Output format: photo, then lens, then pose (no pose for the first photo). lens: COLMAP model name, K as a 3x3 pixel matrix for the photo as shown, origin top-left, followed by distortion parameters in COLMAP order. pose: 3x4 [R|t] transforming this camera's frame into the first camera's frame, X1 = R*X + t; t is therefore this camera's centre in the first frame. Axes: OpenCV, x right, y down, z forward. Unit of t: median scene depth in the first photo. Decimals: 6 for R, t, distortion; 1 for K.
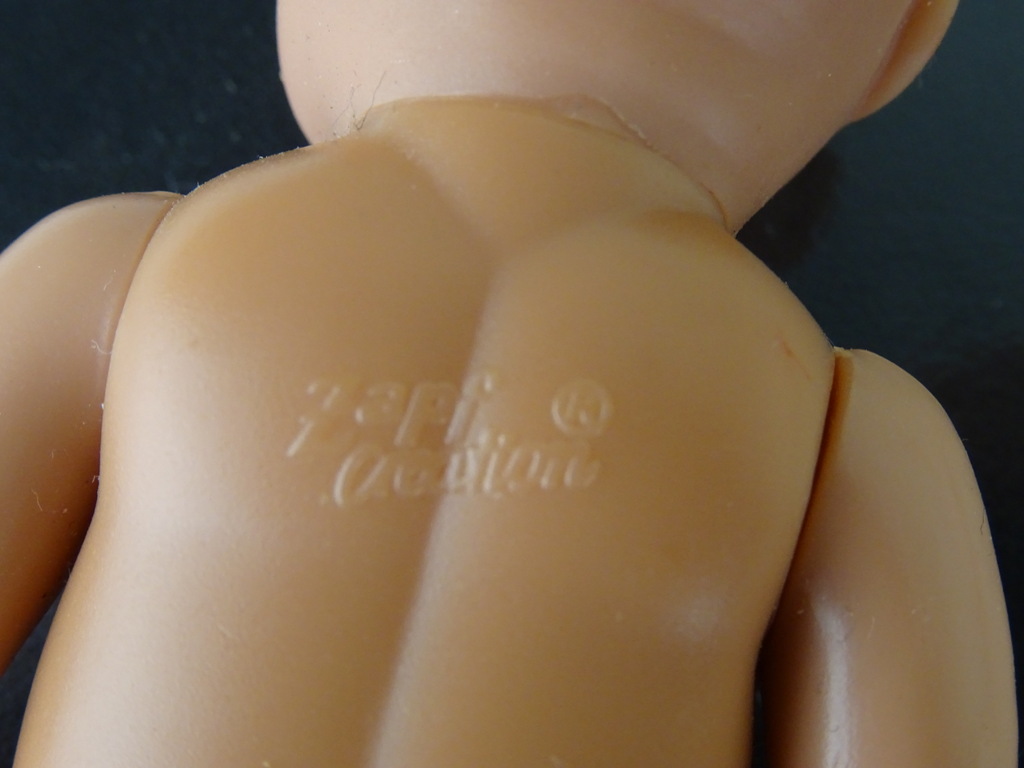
lens RADIAL K [[2008.0, 0, 512.1], [0, 2008.0, 374.7], [0, 0, 1]] dist [-0.341279, 0.000000]
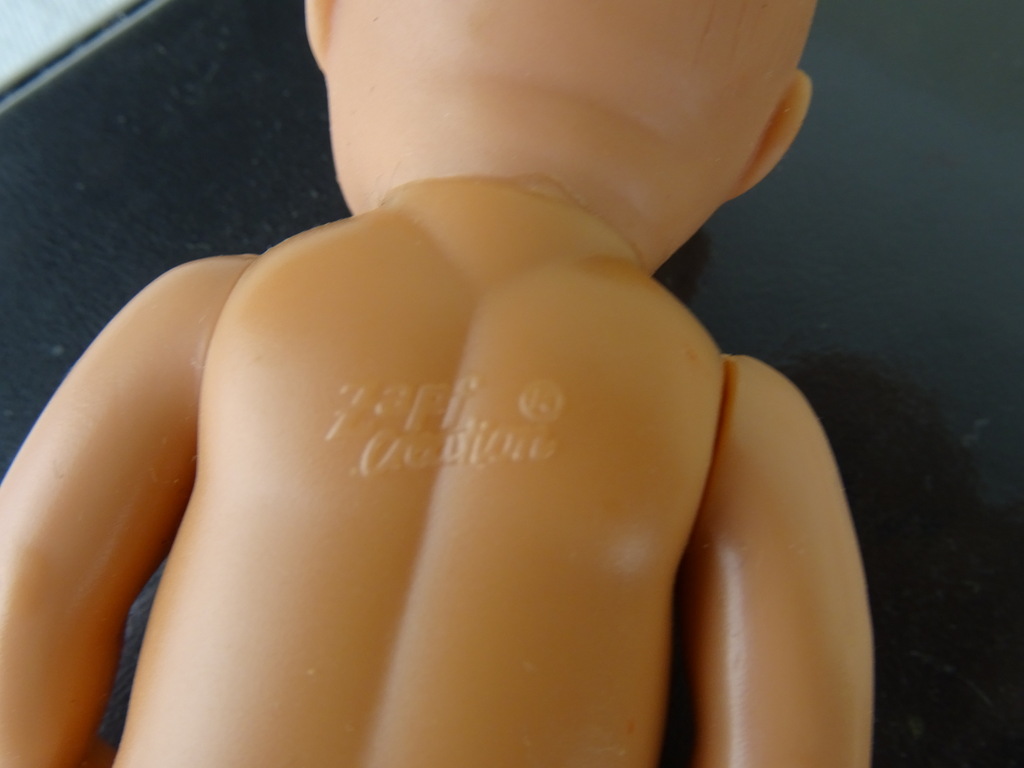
lens RADIAL K [[1052.1, 0, 515.2], [0, 1052.1, 394.7], [0, 0, 1]] dist [0.007286, 0.000000]
pose [[0.999856, -0.016949, -0.000244, 0.016006], [0.016951, 0.999780, 0.012364, 0.002991], [0.000034, -0.012366, 0.999924, 0.271668]]
